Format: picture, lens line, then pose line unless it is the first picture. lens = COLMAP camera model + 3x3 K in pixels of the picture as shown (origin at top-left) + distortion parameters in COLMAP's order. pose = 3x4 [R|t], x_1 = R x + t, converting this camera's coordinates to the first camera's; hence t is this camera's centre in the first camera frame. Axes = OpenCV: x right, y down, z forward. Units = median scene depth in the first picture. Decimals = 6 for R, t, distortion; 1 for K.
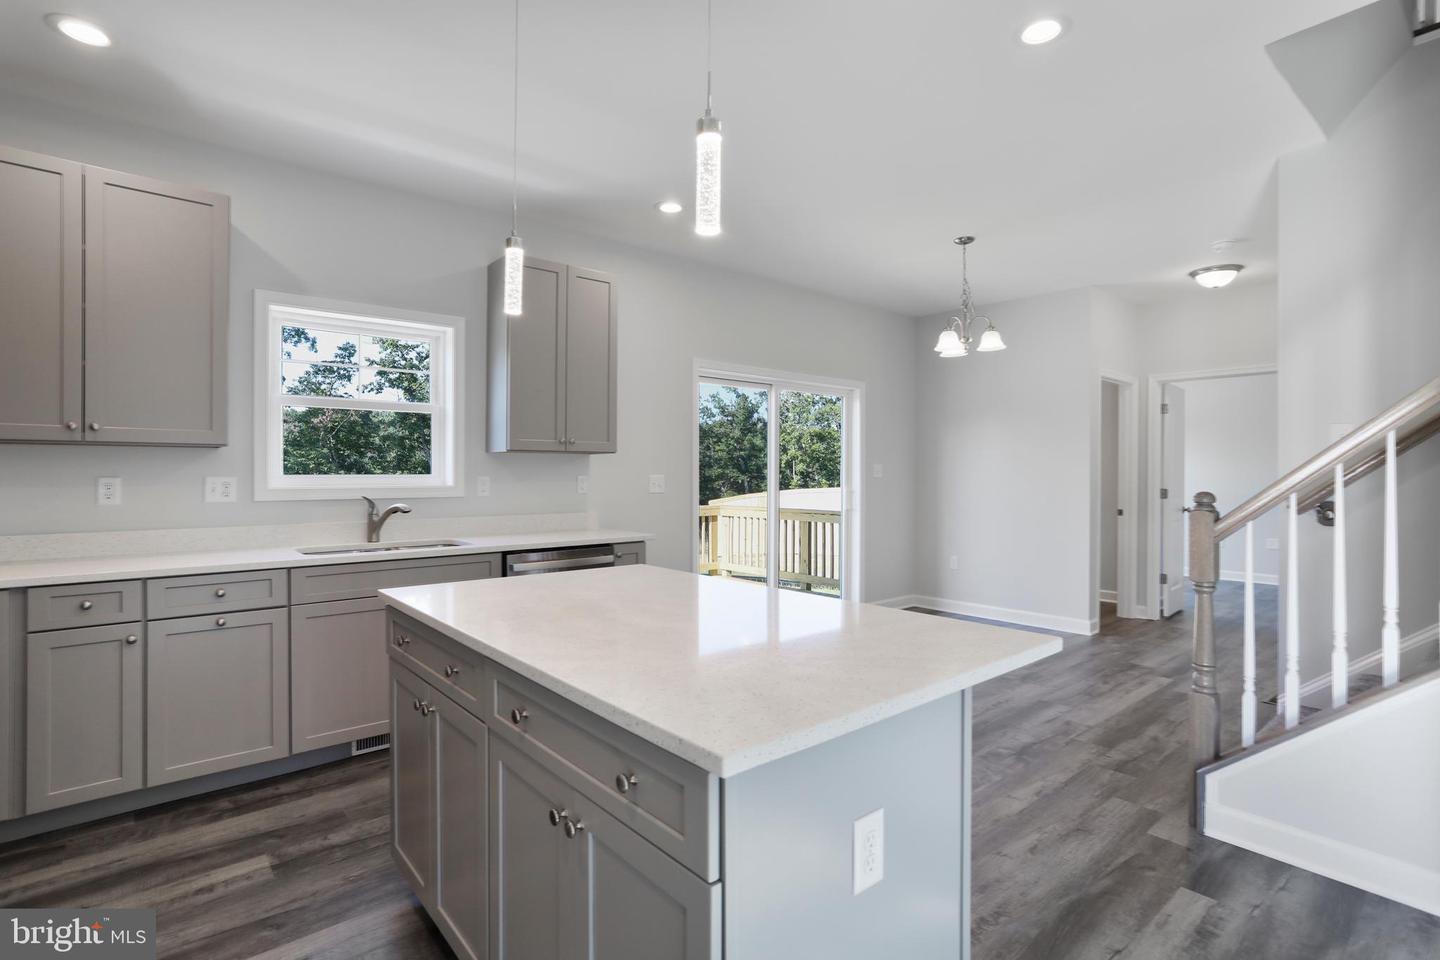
lens RADIAL K [[702.6, 0, 721.3], [0, 702.6, 472.0], [0, 0, 1]] dist [-0.000760, 0.000834]
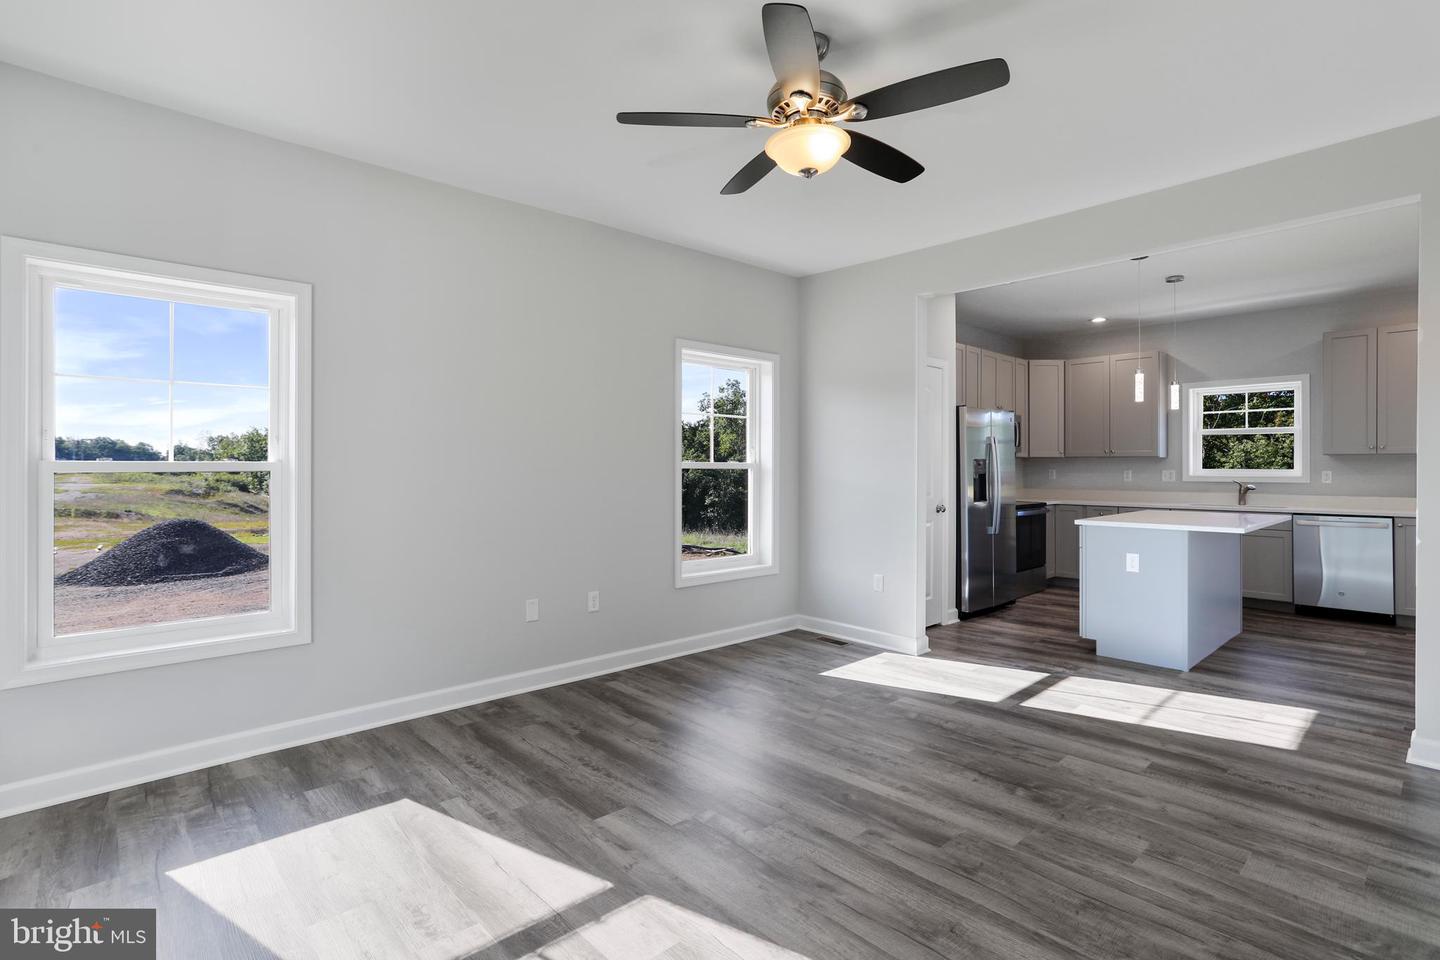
lens RADIAL K [[702.6, 0, 721.3], [0, 702.6, 472.0], [0, 0, 1]] dist [-0.000760, 0.000834]
pose [[0.048660, 0.009518, -0.998770, 1.341109], [-0.007086, 0.999933, 0.009184, 0.004305], [0.998790, 0.006630, 0.048724, -0.498186]]
